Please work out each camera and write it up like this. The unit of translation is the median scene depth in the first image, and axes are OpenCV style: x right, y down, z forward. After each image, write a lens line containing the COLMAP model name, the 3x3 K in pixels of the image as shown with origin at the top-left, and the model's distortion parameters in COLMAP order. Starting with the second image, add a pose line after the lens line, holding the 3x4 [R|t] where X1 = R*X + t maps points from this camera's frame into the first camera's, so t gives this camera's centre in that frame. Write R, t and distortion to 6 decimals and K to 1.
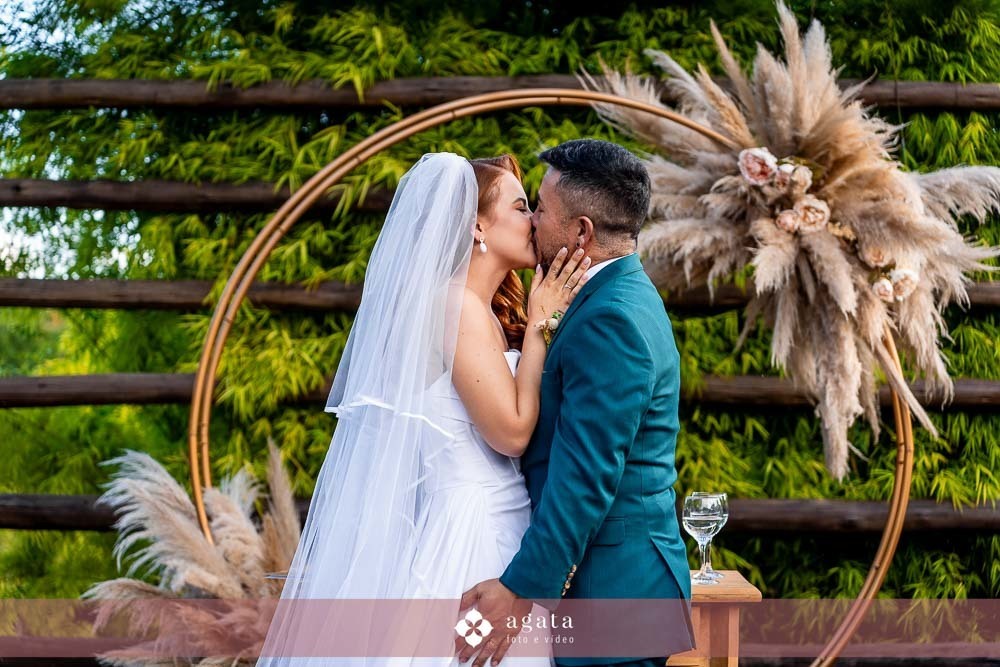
lens RADIAL K [[2220.7, 0, 502.7], [0, 2220.7, 333.2], [0, 0, 1]] dist [-0.063372, 0.000000]
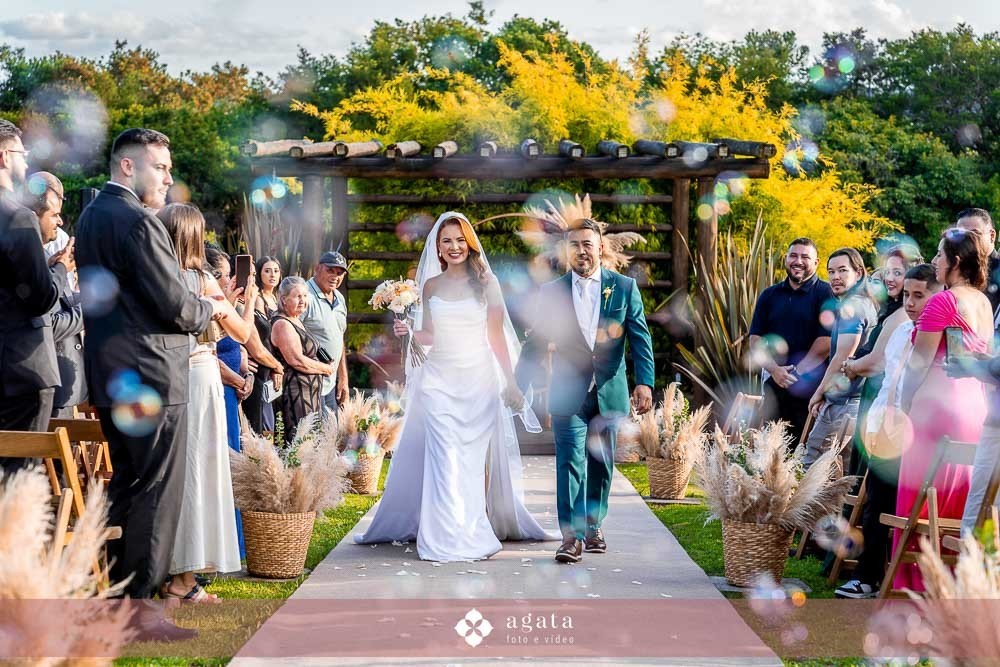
lens RADIAL K [[2220.7, 0, 499.9], [0, 2220.7, 333.5], [0, 0, 1]] dist [-0.063372, 0.000000]
pose [[0.999925, -0.007502, -0.009632, 0.026080], [0.008830, 0.989210, 0.146238, -0.449824], [0.008431, -0.146312, 0.989203, -2.727819]]
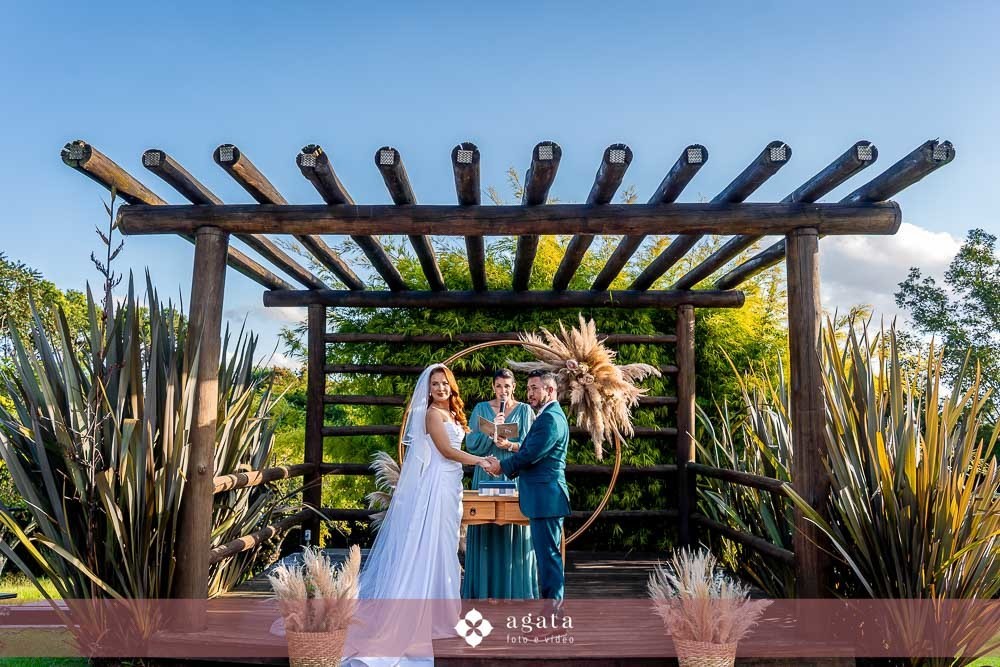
lens RADIAL K [[780.0, 0, 496.0], [0, 780.0, 344.2], [0, 0, 1]] dist [-0.008259, -0.000758]
pose [[0.999999, -0.000515, -0.000859, 0.002786], [0.000459, 0.997897, -0.064819, -0.027953], [0.000891, 0.064818, 0.997897, -0.143703]]
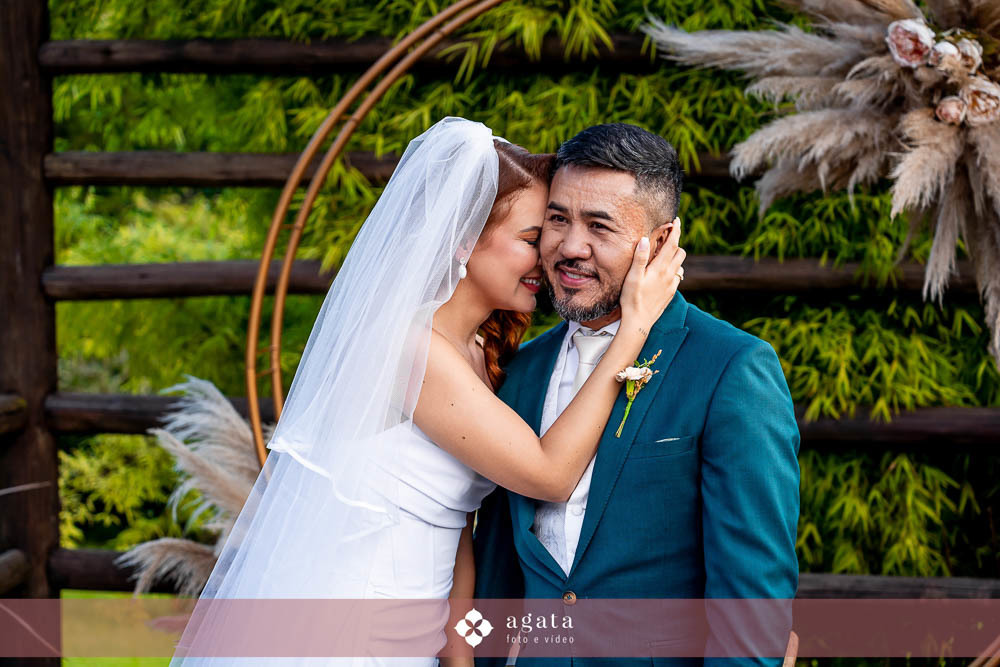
lens RADIAL K [[2220.7, 0, 496.7], [0, 2220.7, 331.8], [0, 0, 1]] dist [-0.063372, 0.000000]
pose [[0.982322, 0.001315, -0.187195, 0.107069], [0.022646, 0.991797, 0.125804, -0.068727], [0.185824, -0.127819, 0.974234, 0.173555]]
